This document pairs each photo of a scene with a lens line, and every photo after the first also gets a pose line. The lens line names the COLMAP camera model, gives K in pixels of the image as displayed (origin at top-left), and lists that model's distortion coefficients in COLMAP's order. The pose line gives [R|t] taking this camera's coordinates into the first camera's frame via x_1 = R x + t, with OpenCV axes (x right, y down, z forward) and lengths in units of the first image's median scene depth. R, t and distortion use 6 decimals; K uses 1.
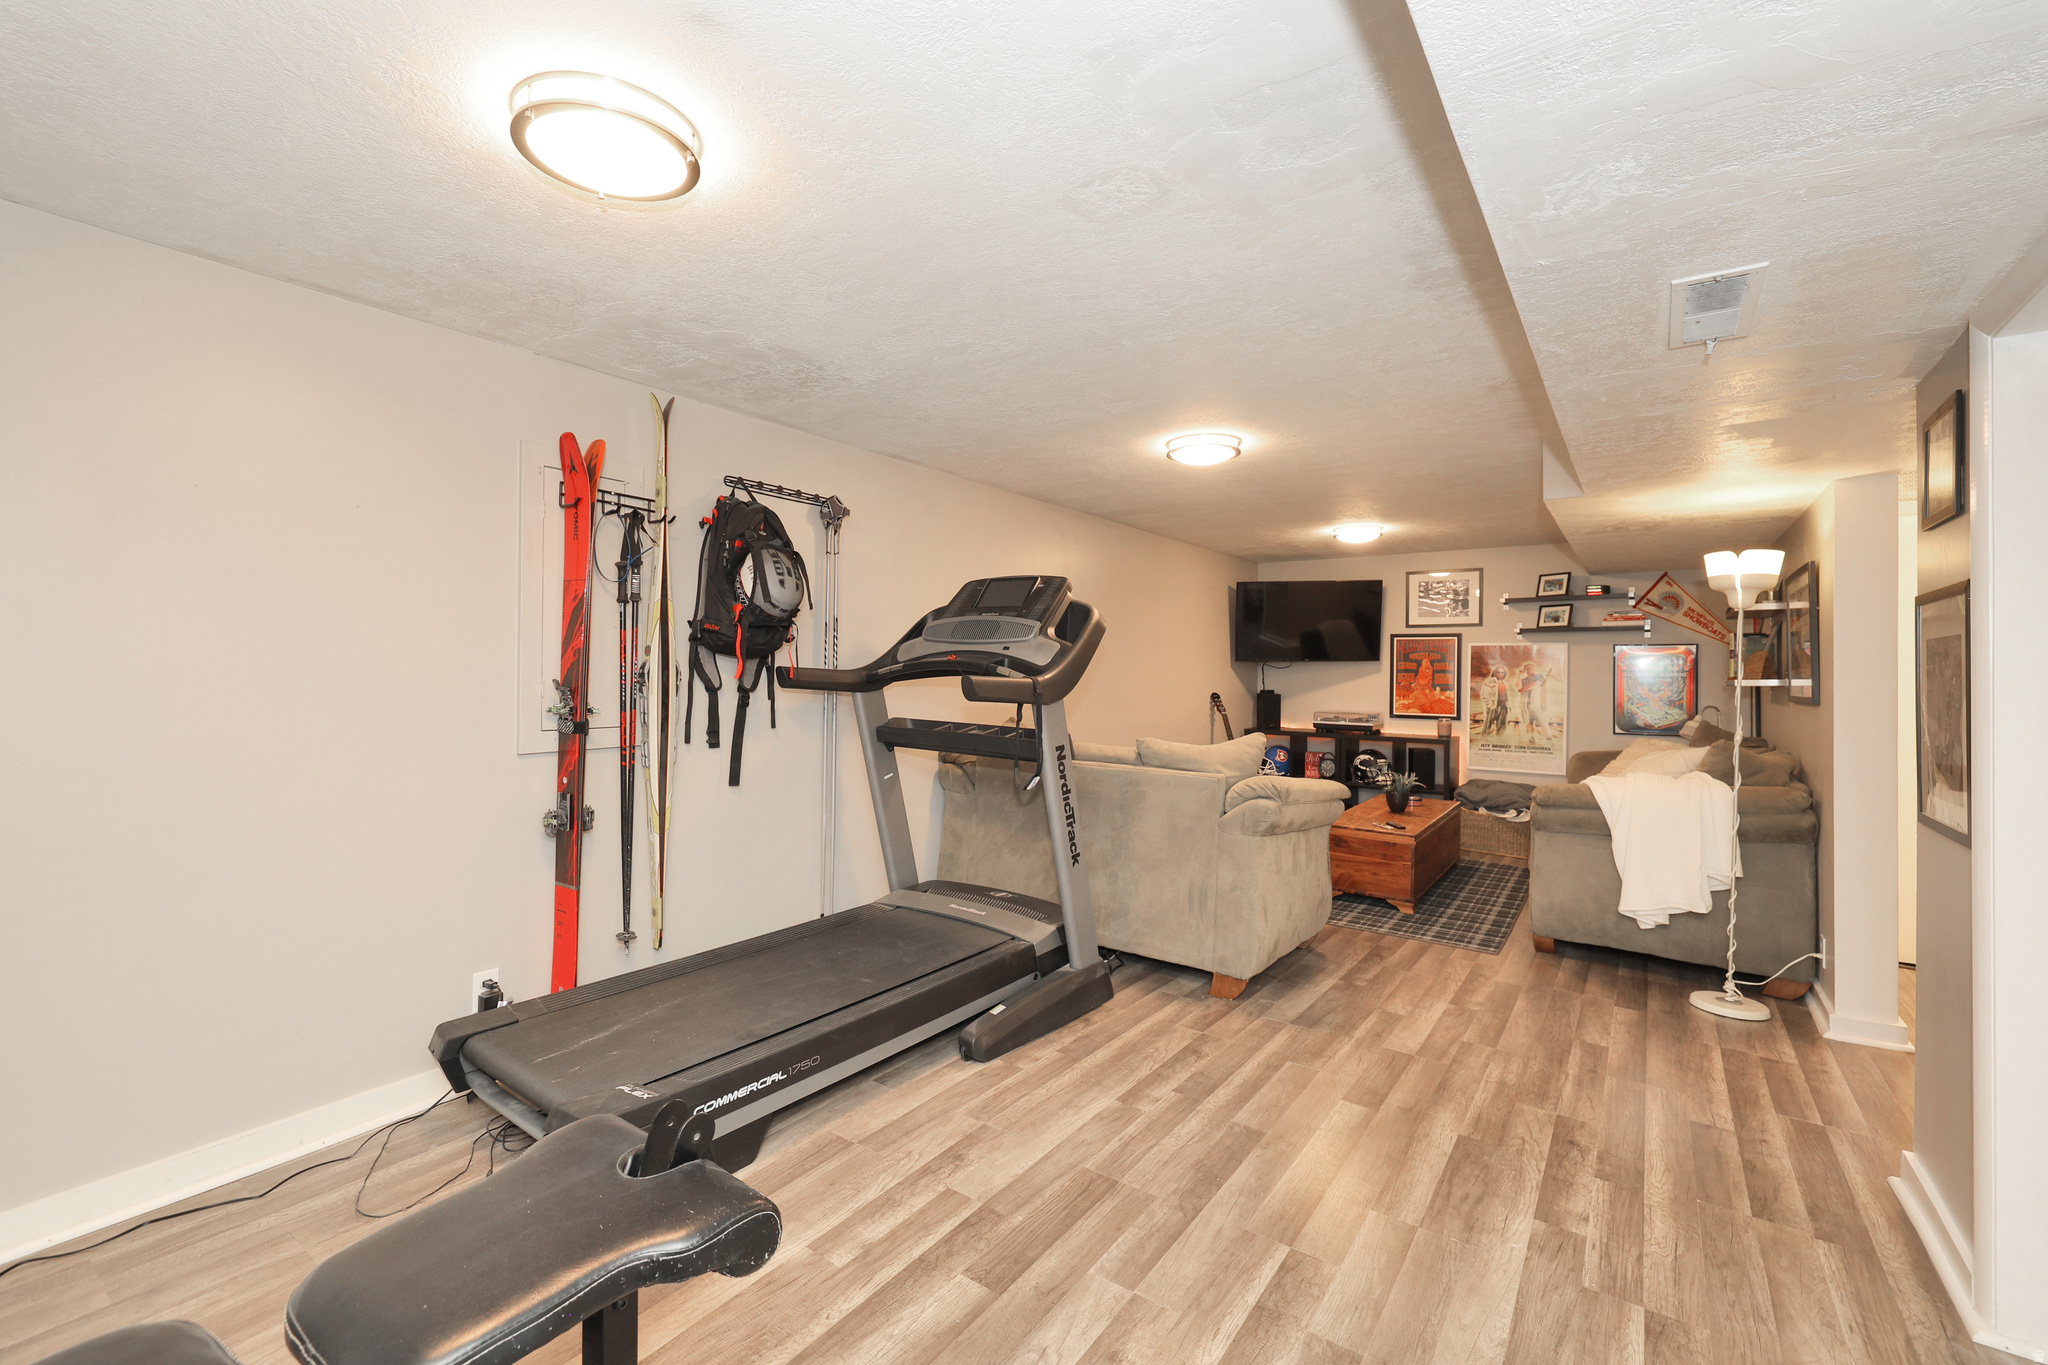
lens RADIAL K [[870.0, 0, 1028.6], [0, 870.0, 665.9], [0, 0, 1]] dist [-0.002596, 0.000120]
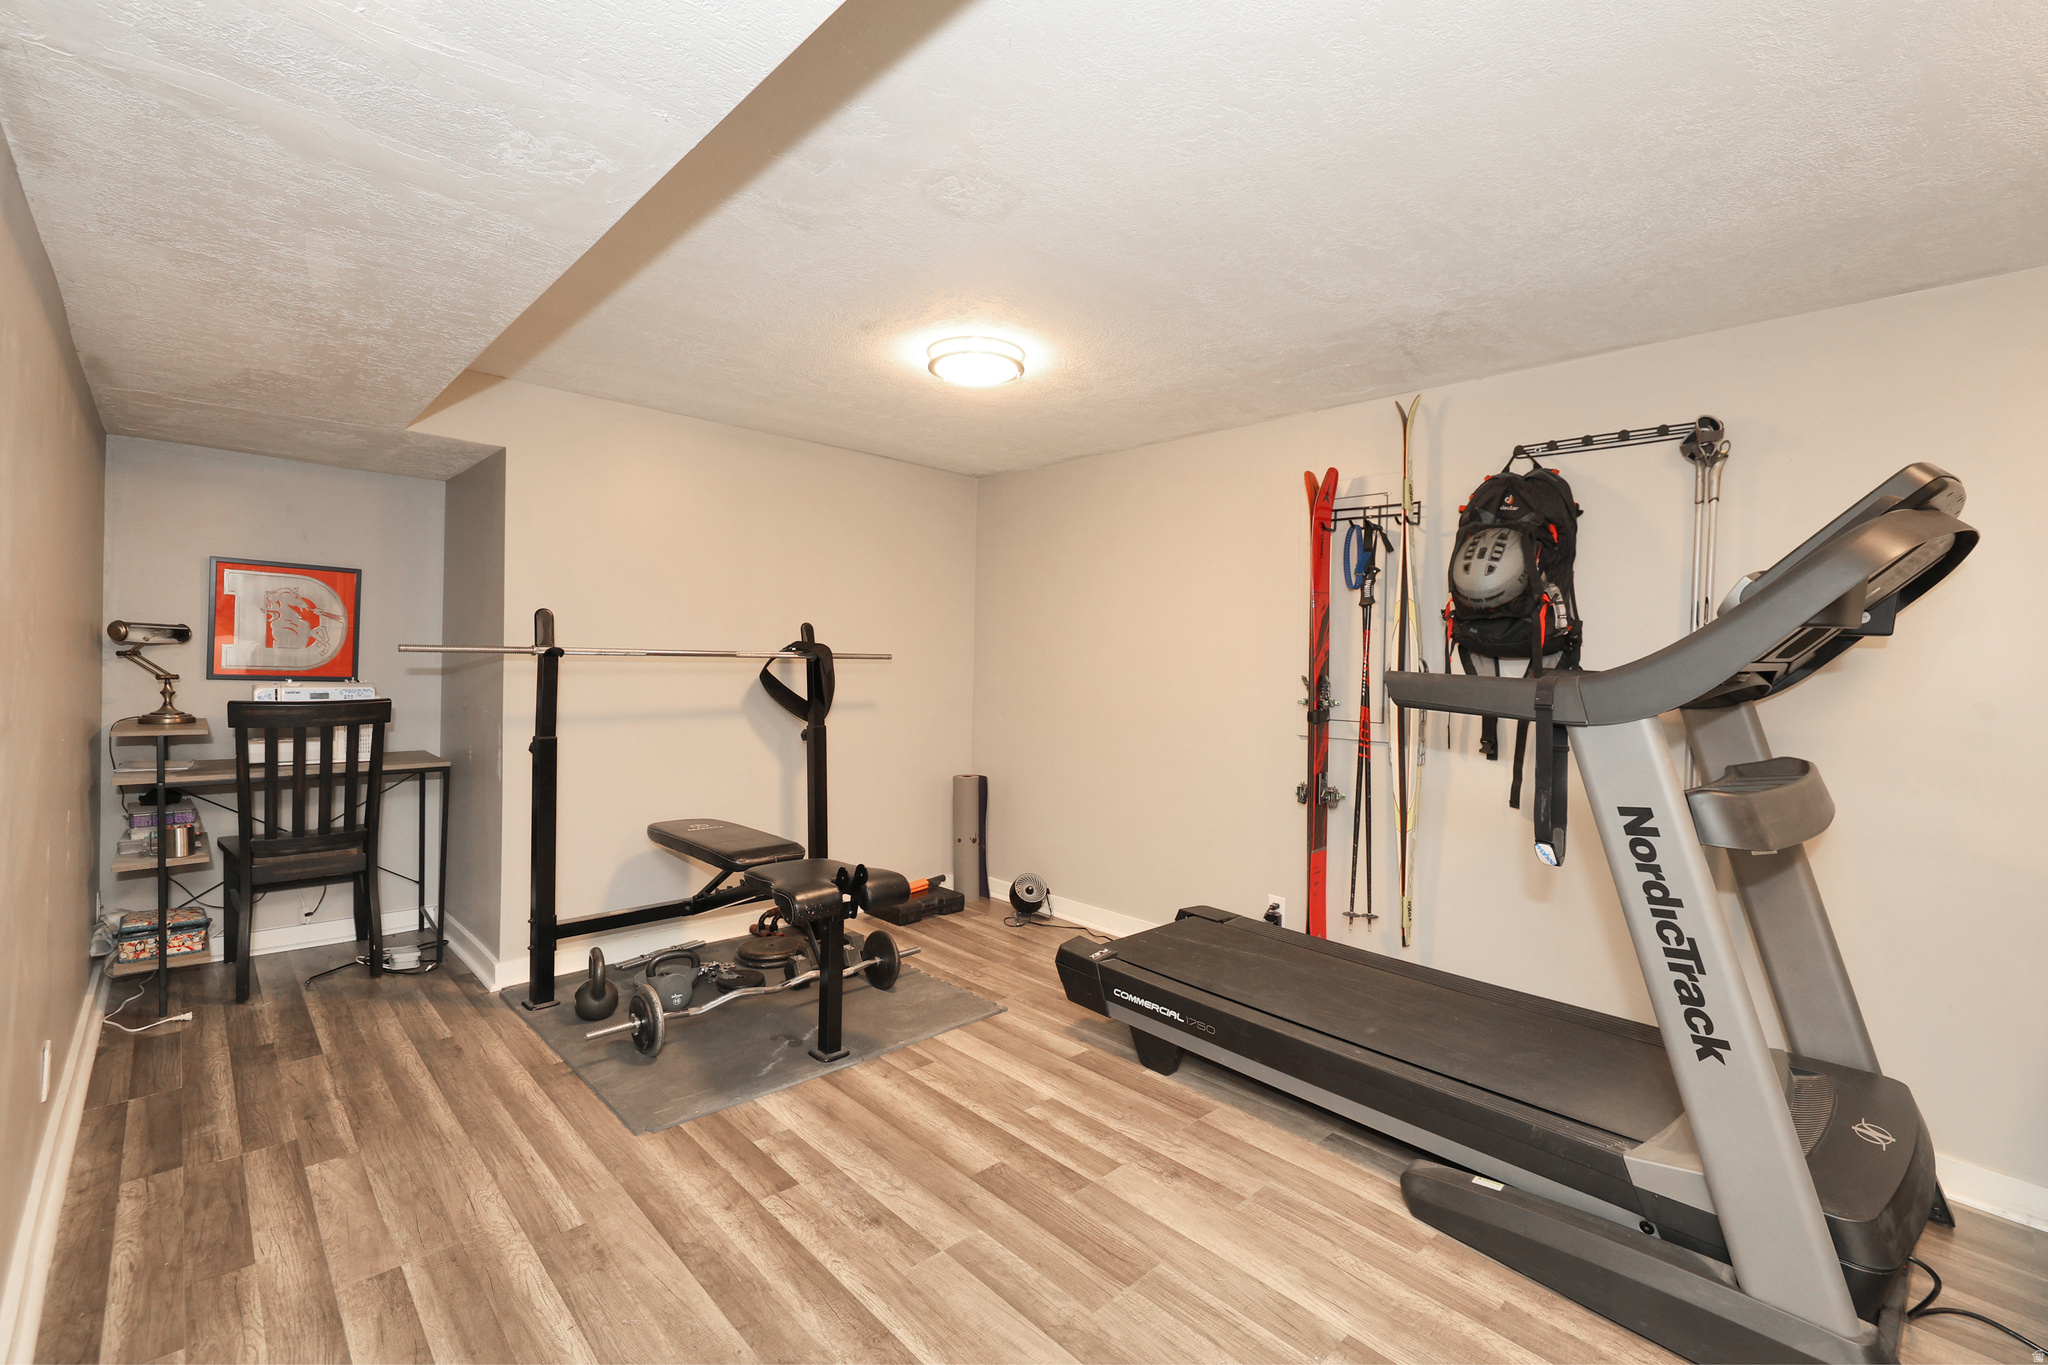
lens RADIAL K [[898.4, 0, 1024.0], [0, 898.4, 682.5], [0, 0, 1]] dist [-0.001324, 0.000006]
pose [[-0.197242, 0.006148, -0.980336, 0.751592], [-0.022469, 0.999689, 0.010790, 0.019581], [0.980097, 0.024155, -0.197042, 0.845149]]
